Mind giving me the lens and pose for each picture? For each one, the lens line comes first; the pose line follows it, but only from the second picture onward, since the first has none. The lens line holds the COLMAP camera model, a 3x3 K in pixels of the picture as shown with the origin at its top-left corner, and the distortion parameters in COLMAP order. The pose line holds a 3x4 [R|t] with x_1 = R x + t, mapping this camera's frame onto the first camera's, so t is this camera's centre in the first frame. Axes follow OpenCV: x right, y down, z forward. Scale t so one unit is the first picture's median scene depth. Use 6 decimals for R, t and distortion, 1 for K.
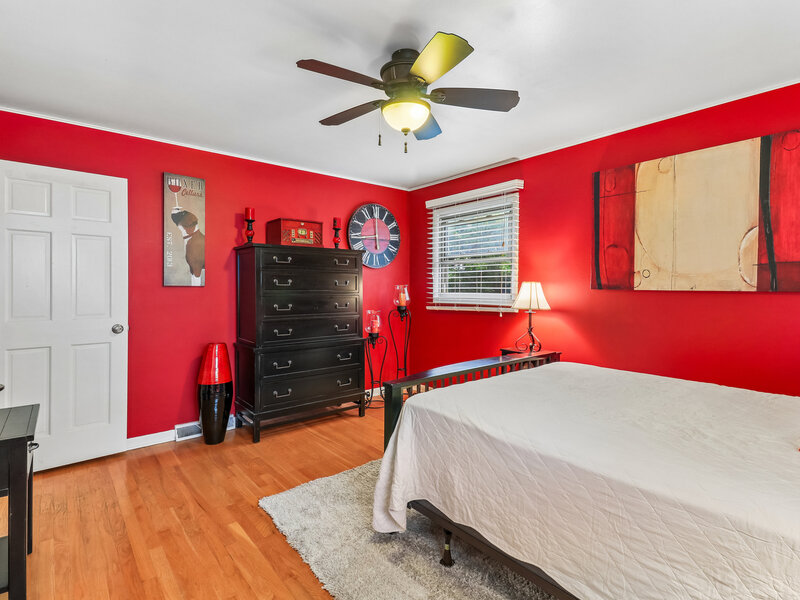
lens RADIAL K [[412.8, 0, 402.5], [0, 412.8, 290.2], [0, 0, 1]] dist [0.052034, -0.023124]
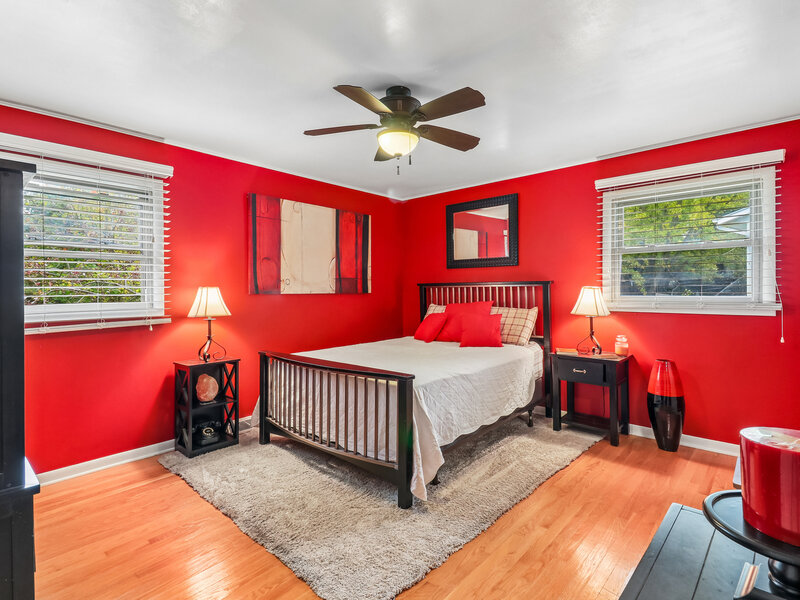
lens RADIAL K [[412.8, 0, 402.5], [0, 412.8, 290.2], [0, 0, 1]] dist [0.052034, -0.023124]
pose [[-0.148041, 0.001388, 0.988980, -0.794028], [0.018802, 0.999822, 0.001411, -0.006688], [-0.988802, 0.018804, -0.148041, 0.814622]]
